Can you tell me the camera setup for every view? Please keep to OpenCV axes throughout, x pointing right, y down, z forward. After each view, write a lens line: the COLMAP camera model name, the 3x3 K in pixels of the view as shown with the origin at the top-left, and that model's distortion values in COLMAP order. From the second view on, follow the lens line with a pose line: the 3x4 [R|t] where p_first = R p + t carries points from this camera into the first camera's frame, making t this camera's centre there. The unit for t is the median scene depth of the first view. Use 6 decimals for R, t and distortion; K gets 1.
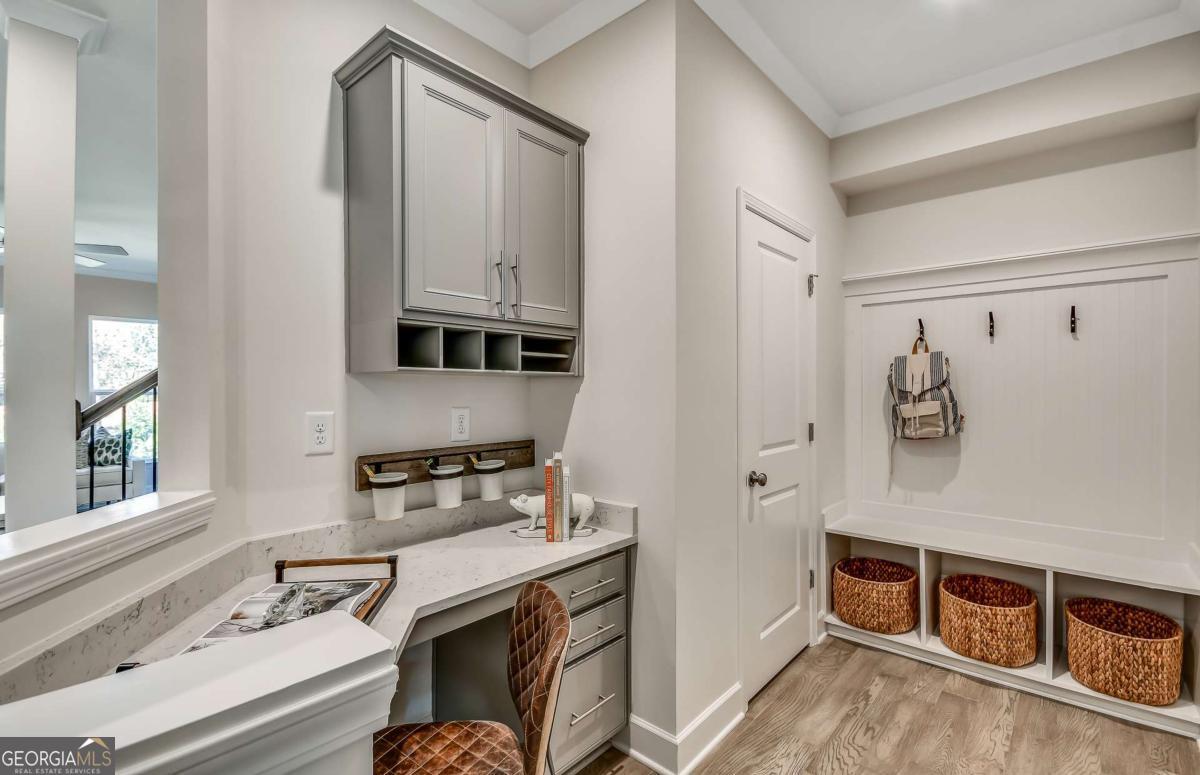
lens RADIAL K [[544.1, 0, 588.4], [0, 544.1, 383.9], [0, 0, 1]] dist [0.001147, -0.010004]
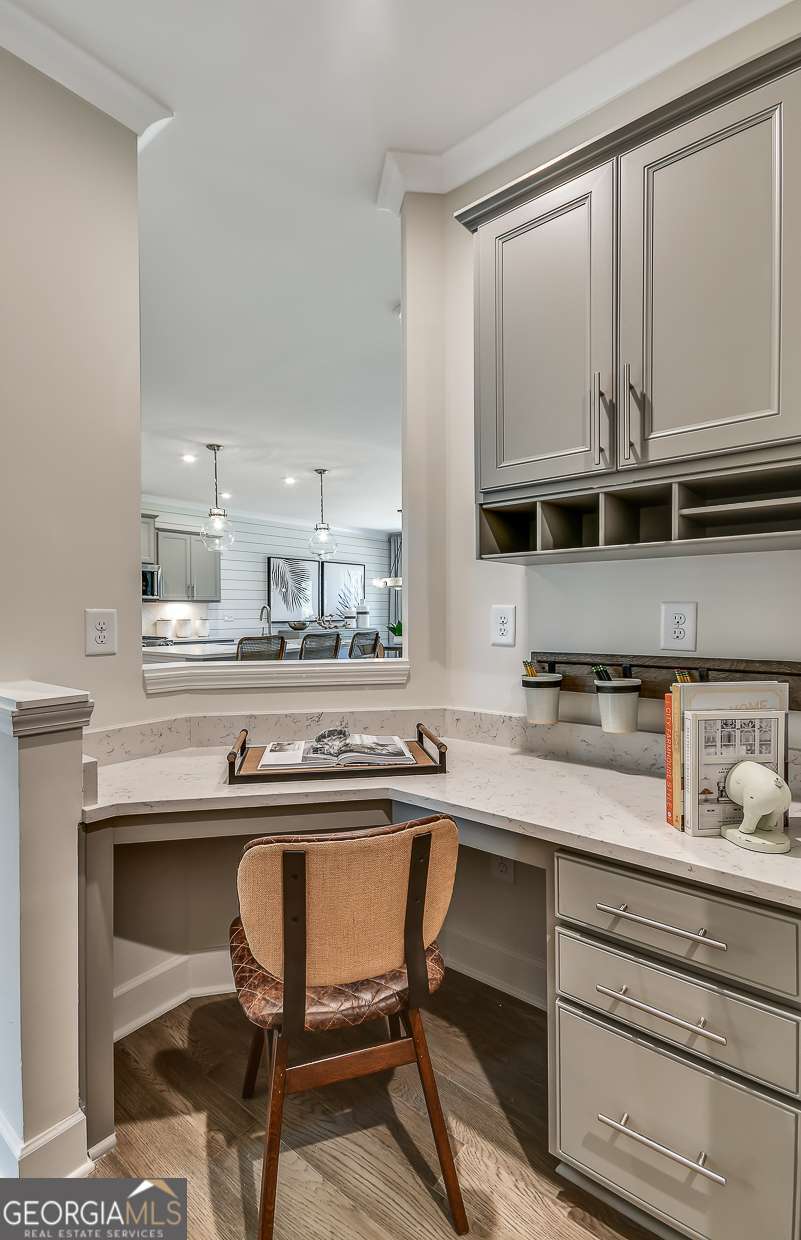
lens RADIAL K [[562.3, 0, 407.2], [0, 562.3, 615.1], [0, 0, 1]] dist [0.001147, -0.010004]
pose [[0.057182, 0.009488, -0.998319, 0.537504], [0.017140, 0.999798, 0.010484, 0.052541], [0.998217, -0.017711, 0.057008, 0.701797]]
